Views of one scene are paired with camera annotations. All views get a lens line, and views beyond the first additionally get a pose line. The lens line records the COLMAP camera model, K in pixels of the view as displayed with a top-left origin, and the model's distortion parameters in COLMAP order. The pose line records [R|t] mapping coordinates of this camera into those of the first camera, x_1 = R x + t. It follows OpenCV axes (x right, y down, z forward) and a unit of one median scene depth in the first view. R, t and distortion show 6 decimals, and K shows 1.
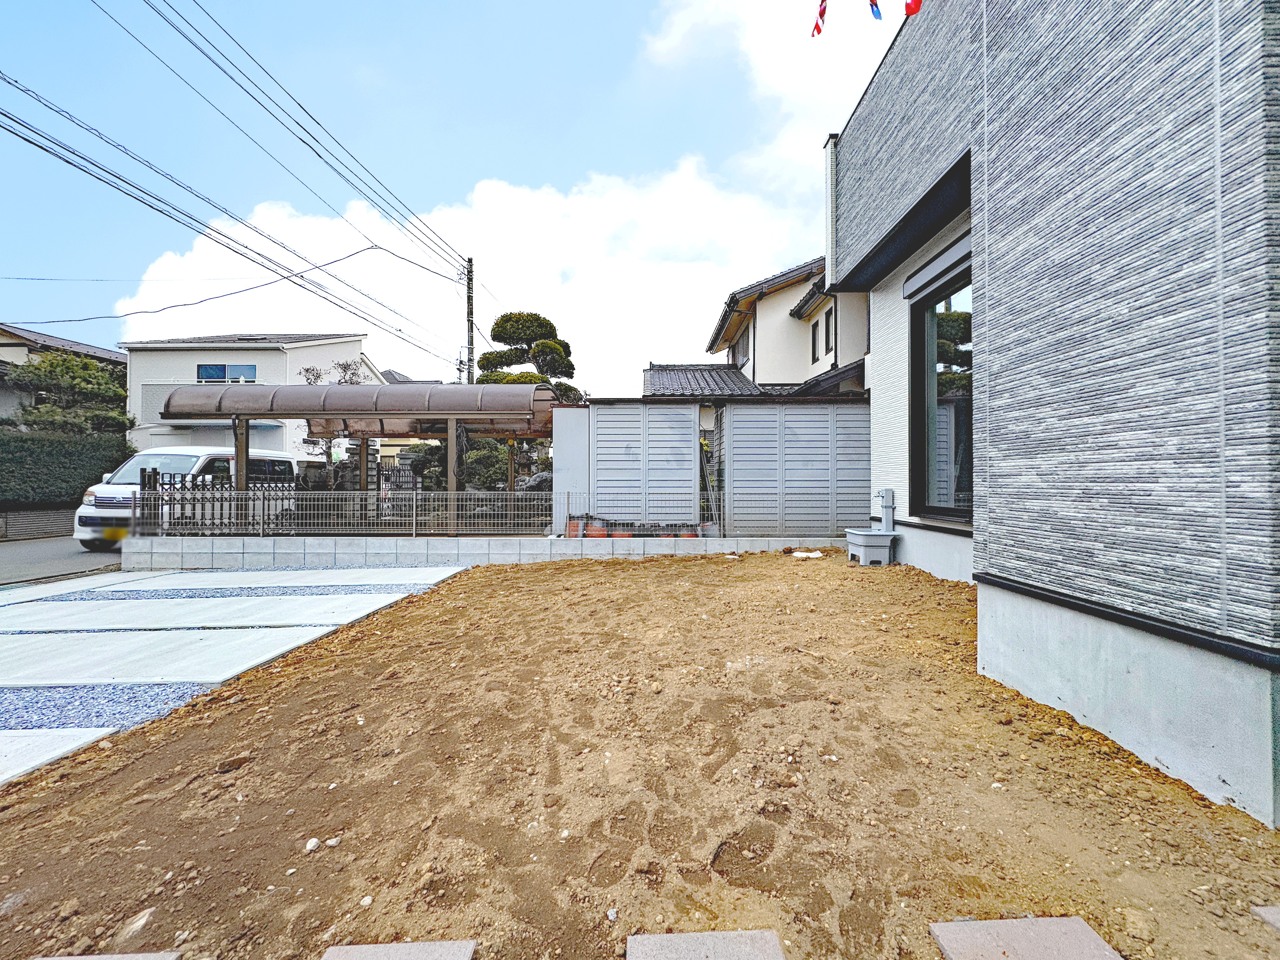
lens RADIAL K [[509.2, 0, 642.0], [0, 509.2, 478.7], [0, 0, 1]] dist [0.001745, -0.000046]
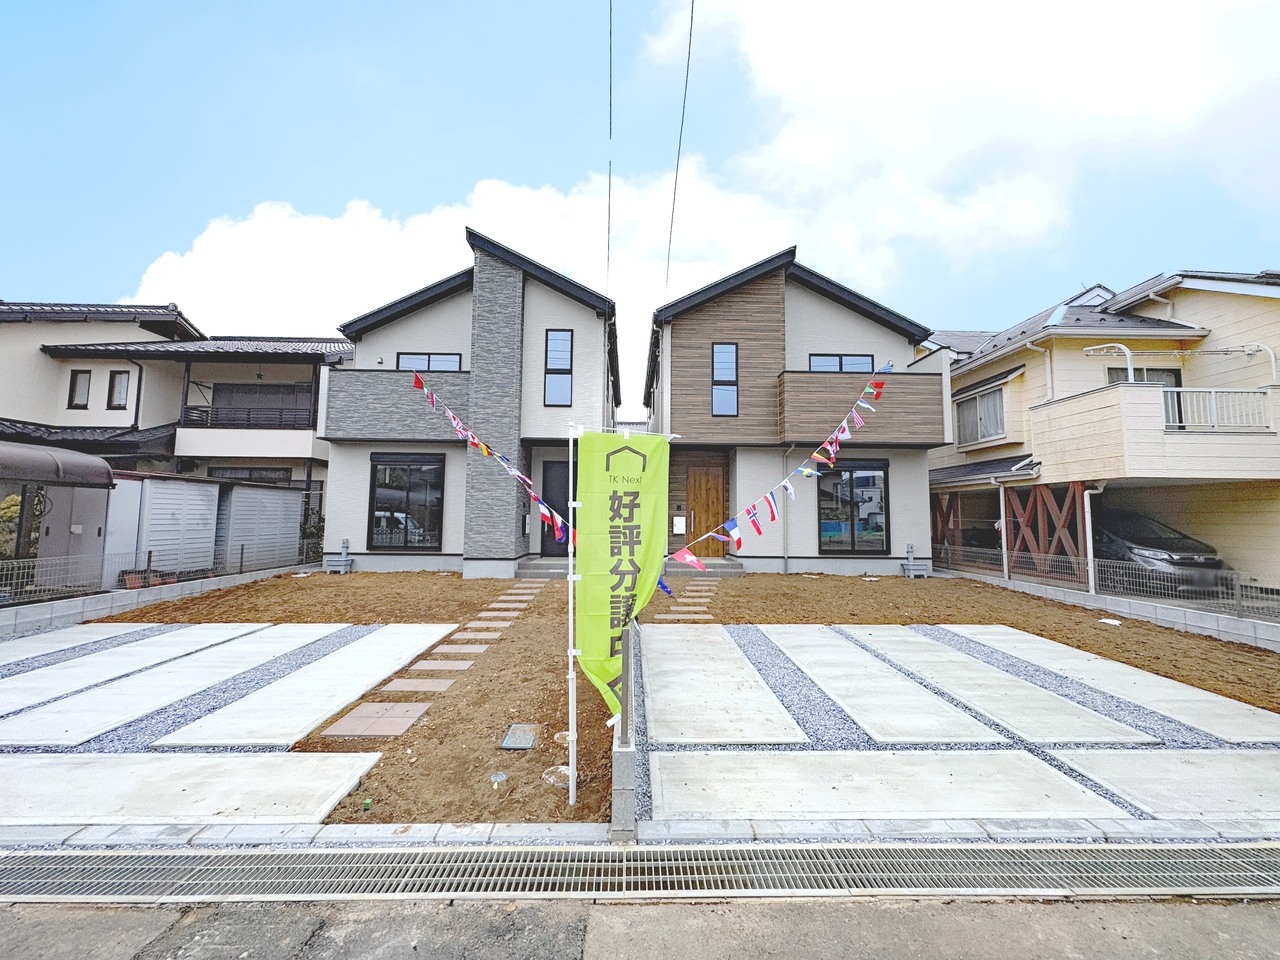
lens RADIAL K [[509.2, 0, 640.1], [0, 509.2, 478.2], [0, 0, 1]] dist [0.001745, -0.000046]
pose [[-0.024657, 0.074862, 0.996889, -1.376191], [-0.017662, 0.997004, -0.075307, -0.076068], [-0.999540, -0.019464, -0.023261, -0.169487]]
